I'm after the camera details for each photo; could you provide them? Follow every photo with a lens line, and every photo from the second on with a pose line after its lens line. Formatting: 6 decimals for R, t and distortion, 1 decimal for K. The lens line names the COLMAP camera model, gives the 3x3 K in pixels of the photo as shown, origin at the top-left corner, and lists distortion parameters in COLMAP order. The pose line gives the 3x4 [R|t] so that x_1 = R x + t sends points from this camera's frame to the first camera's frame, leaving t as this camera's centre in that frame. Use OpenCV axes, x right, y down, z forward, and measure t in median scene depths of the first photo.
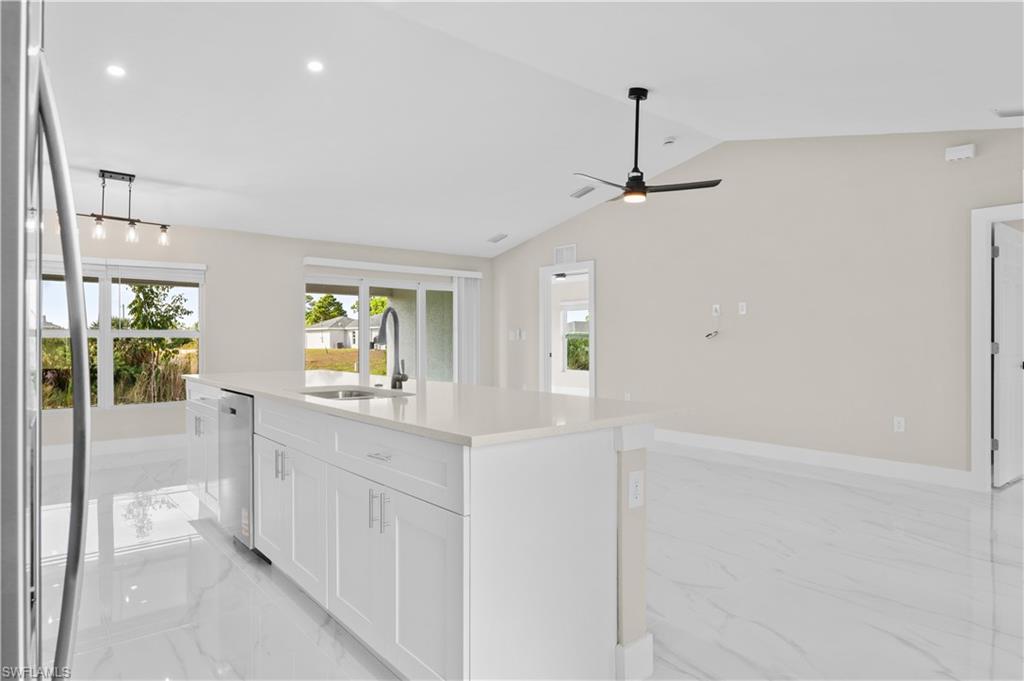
lens RADIAL K [[598.8, 0, 512.0], [0, 598.8, 340.5], [0, 0, 1]] dist [-0.001719, -0.000478]
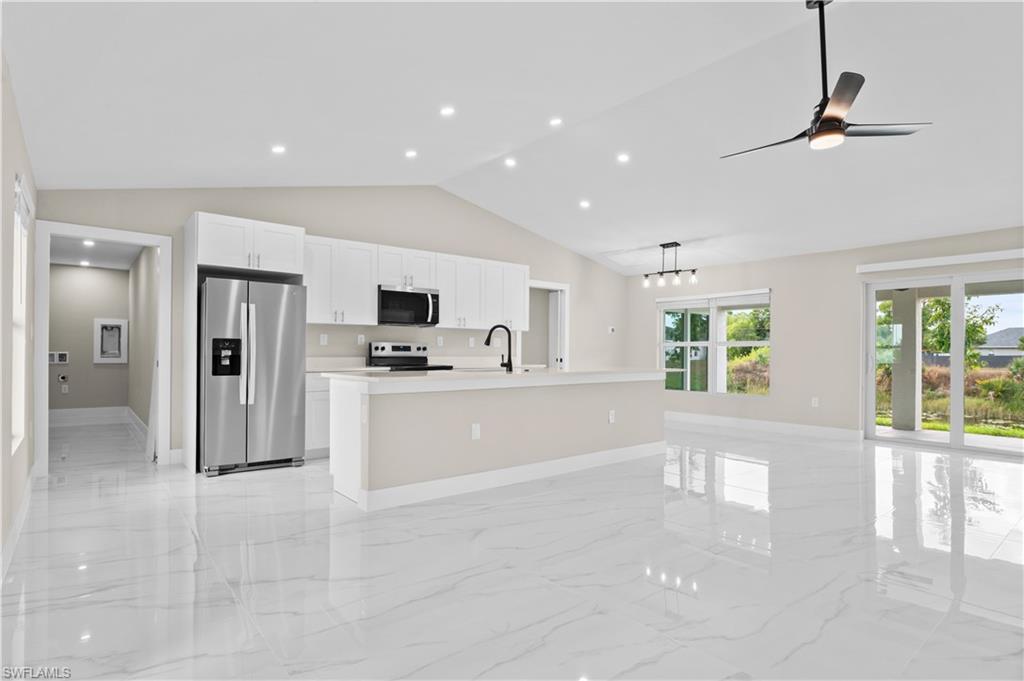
lens RADIAL K [[535.4, 0, 505.5], [0, 535.4, 352.2], [0, 0, 1]] dist [-0.014599, 0.000058]
pose [[-0.008672, 0.000715, -0.999962, 0.763696], [-0.006965, 0.999975, 0.000776, 0.013001], [0.999938, 0.006971, -0.008667, 0.570001]]
